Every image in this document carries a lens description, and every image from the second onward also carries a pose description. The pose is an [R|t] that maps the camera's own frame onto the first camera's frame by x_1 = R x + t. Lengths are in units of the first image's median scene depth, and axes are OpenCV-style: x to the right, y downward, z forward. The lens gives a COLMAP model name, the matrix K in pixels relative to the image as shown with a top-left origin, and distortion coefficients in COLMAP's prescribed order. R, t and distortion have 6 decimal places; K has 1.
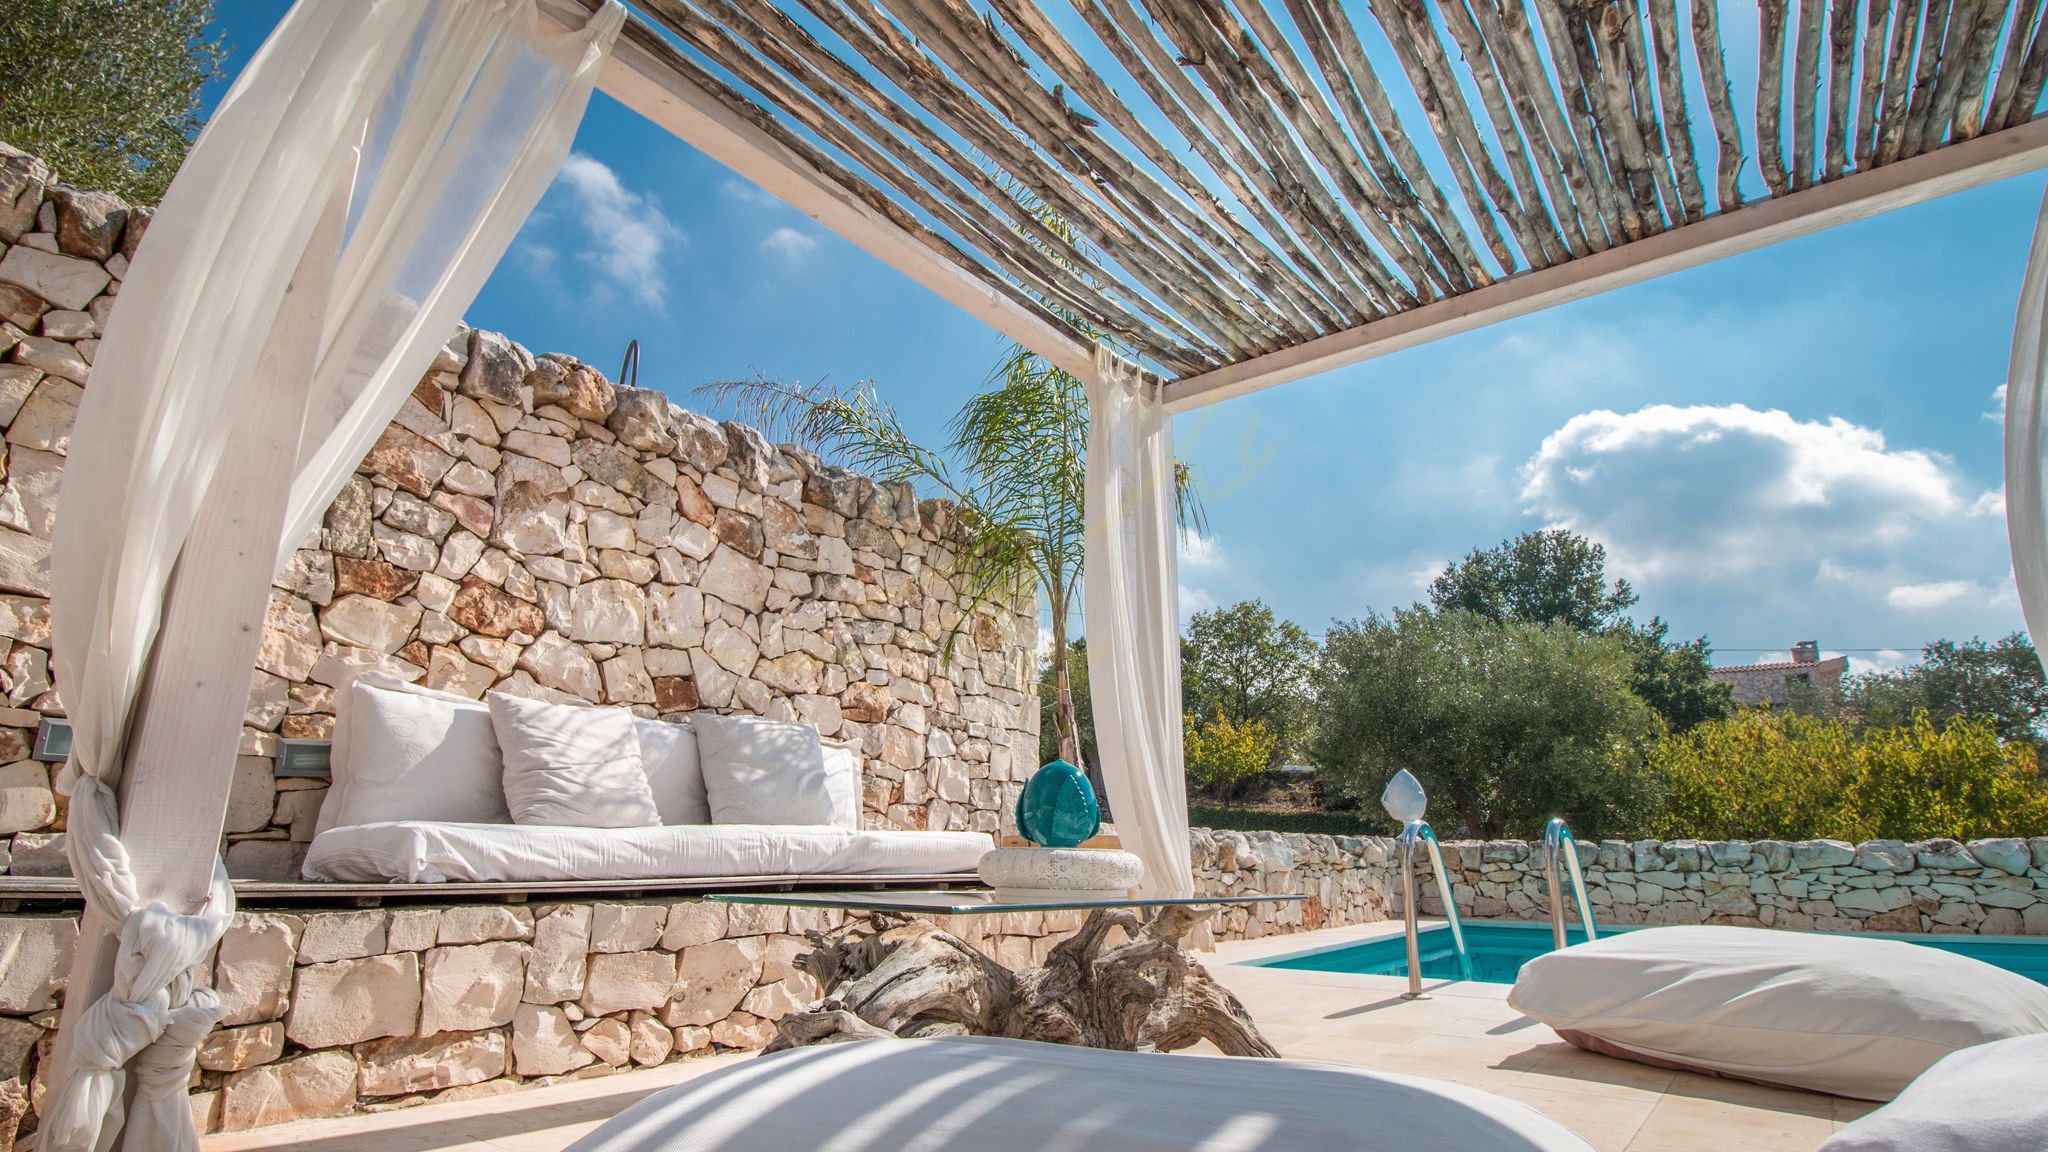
lens RADIAL K [[1060.2, 0, 1018.5], [0, 1060.2, 577.4], [0, 0, 1]] dist [-0.006345, -0.007054]
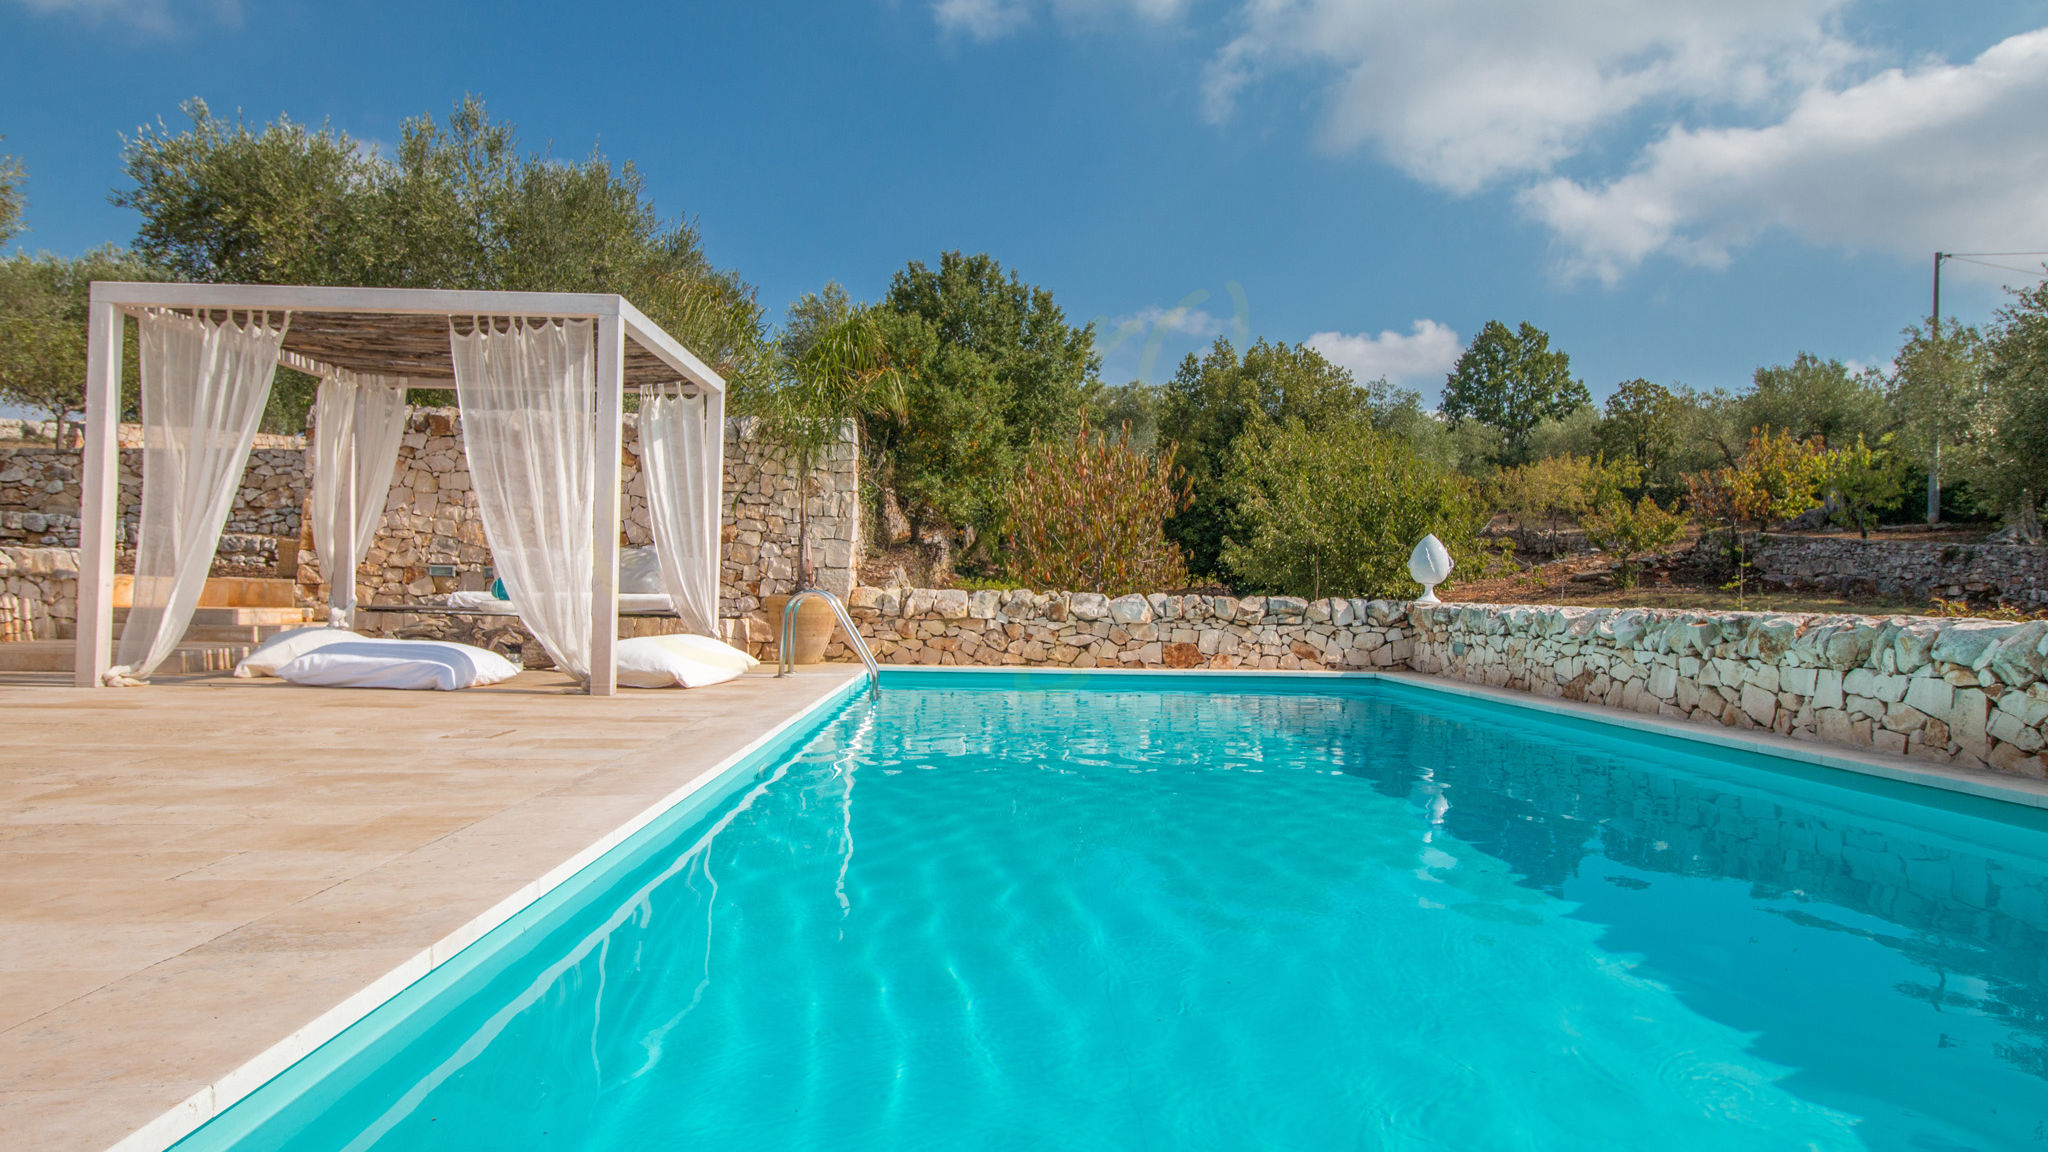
lens RADIAL K [[1352.3, 0, 1032.8], [0, 1352.3, 580.4], [0, 0, 1]] dist [-0.004496, -0.000941]
pose [[0.630156, -0.004384, -0.776456, 2.277807], [0.180537, 0.973406, 0.141024, -0.055555], [0.755188, -0.229047, 0.614189, -0.186146]]
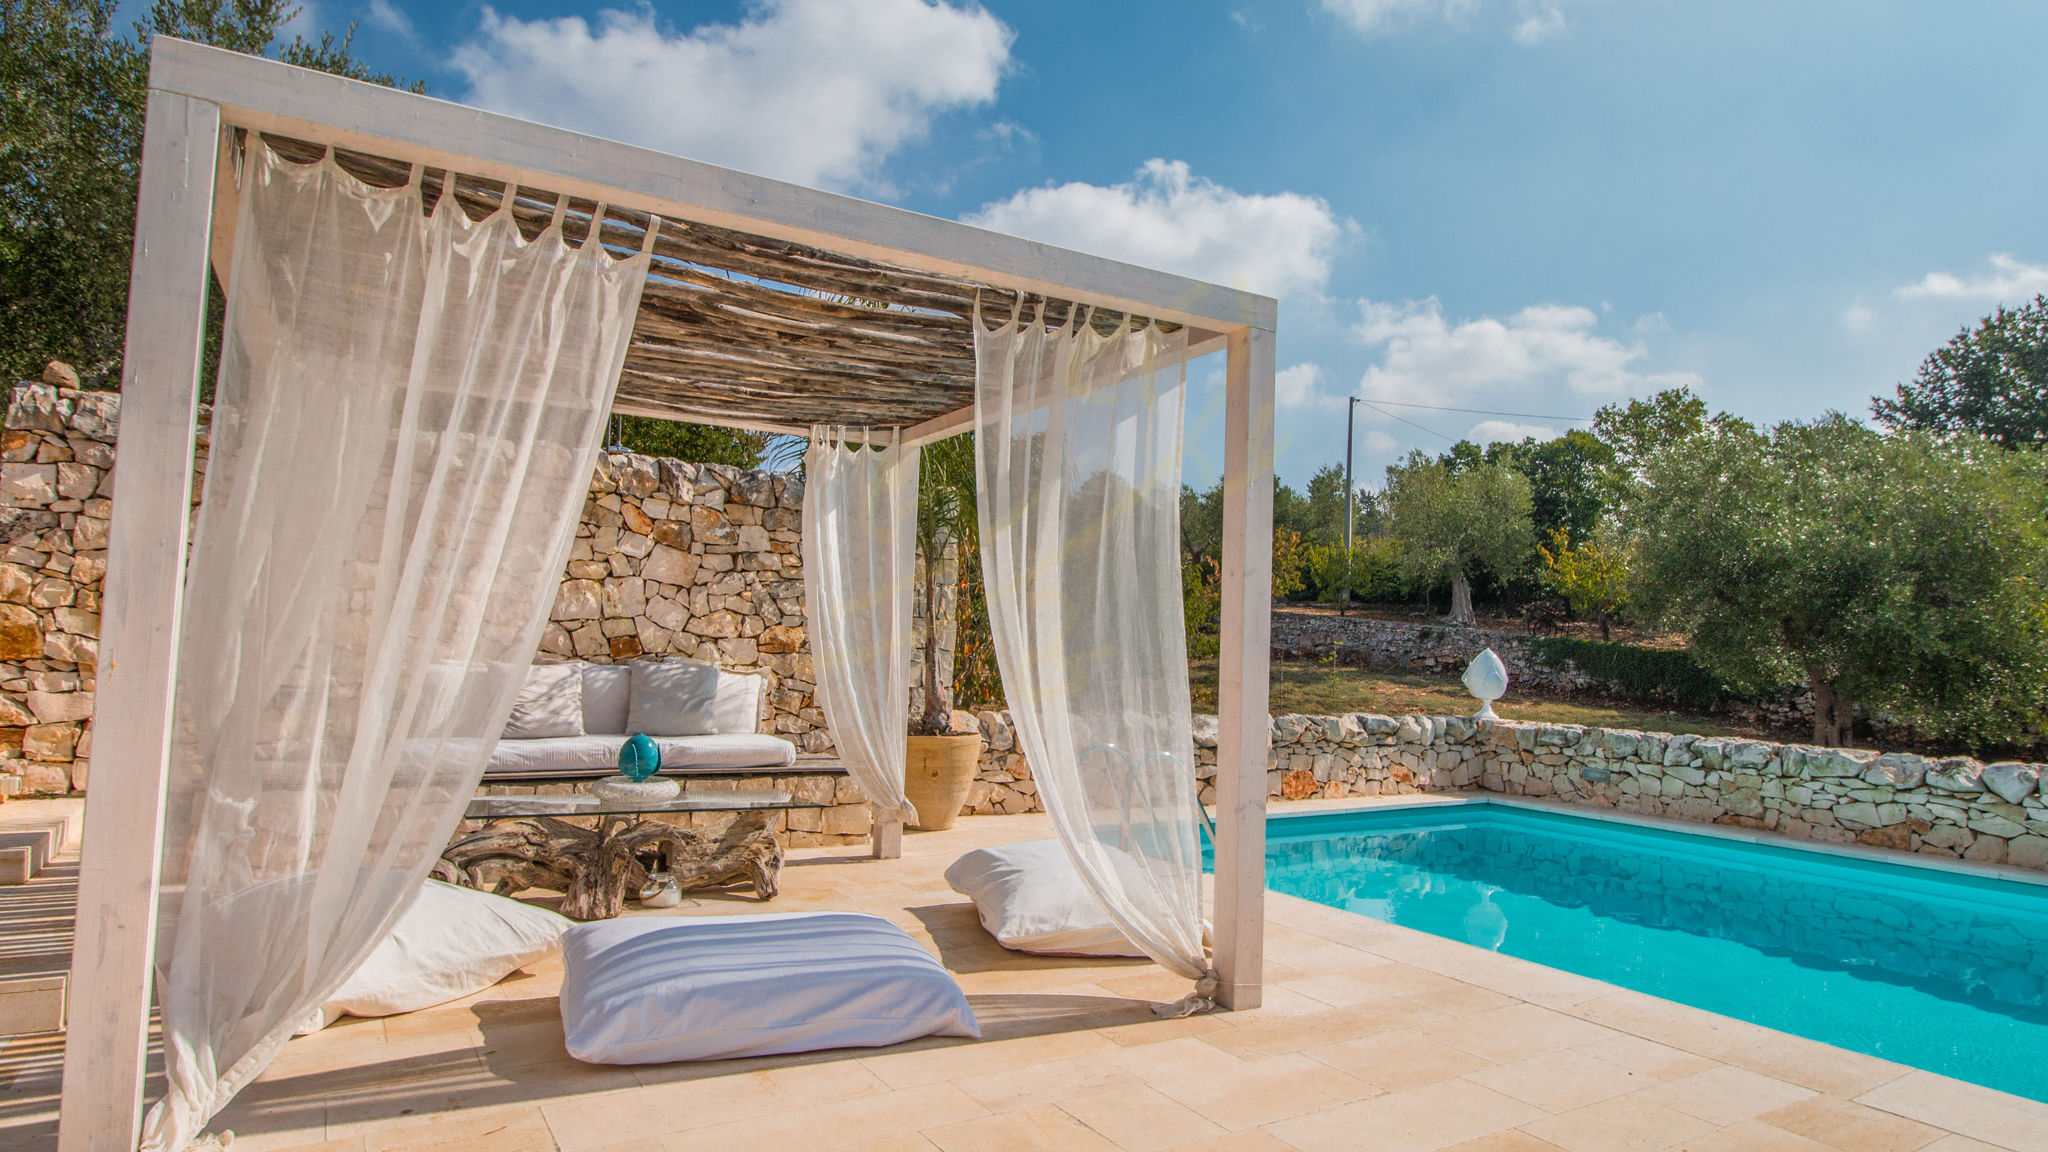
lens RADIAL K [[1185.1, 0, 1044.5], [0, 1185.1, 585.4], [0, 0, 1]] dist [-0.005961, 0.002735]
pose [[0.932253, 0.003857, -0.361787, 0.770439], [0.066456, 0.981105, 0.181704, -0.222674], [0.355652, -0.193437, 0.914382, -0.332673]]
